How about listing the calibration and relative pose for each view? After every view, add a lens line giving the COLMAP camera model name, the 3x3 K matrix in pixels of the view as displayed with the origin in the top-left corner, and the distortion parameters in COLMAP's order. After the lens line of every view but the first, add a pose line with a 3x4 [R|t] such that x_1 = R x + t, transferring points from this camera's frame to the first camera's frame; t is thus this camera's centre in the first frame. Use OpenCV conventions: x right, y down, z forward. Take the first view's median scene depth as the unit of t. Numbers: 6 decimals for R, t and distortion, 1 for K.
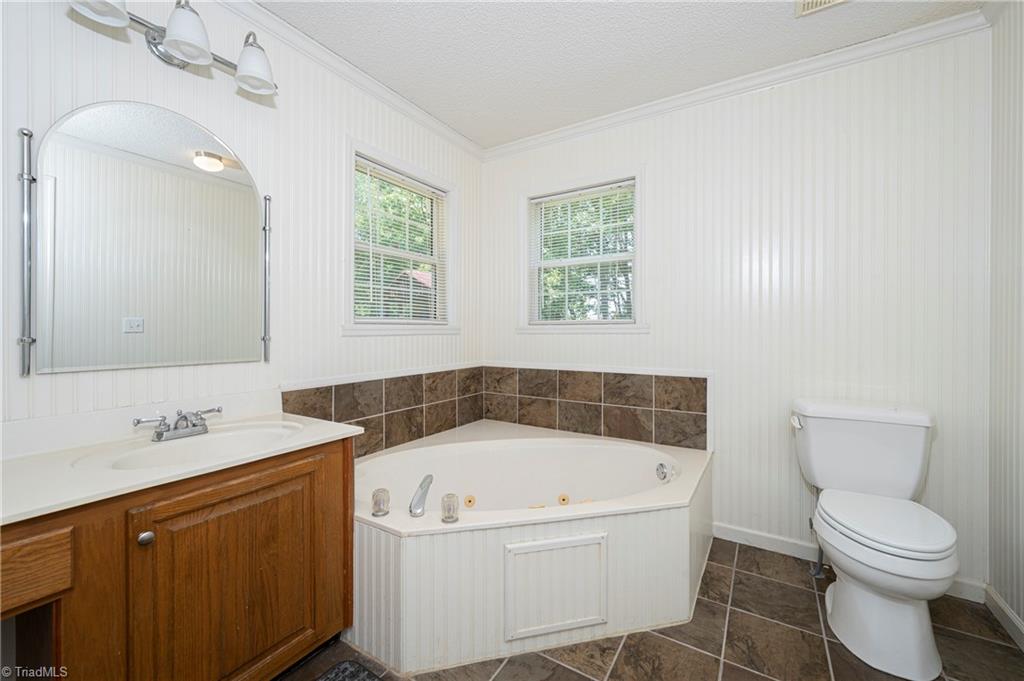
lens RADIAL K [[406.7, 0, 510.0], [0, 406.7, 330.4], [0, 0, 1]] dist [0.002006, 0.000210]
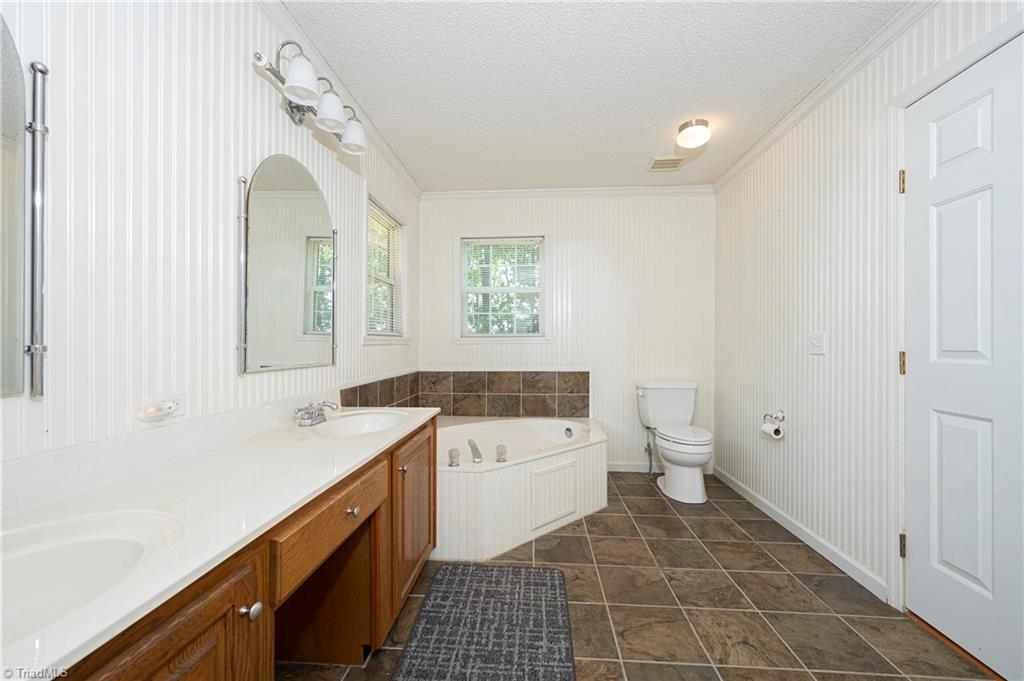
lens RADIAL K [[406.7, 0, 511.8], [0, 406.7, 343.8], [0, 0, 1]] dist [0.002006, 0.000210]
pose [[0.881480, -0.001557, 0.472219, -0.497136], [0.001468, 0.999999, 0.000556, 0.007995], [-0.472220, 0.000203, 0.881481, -0.233767]]
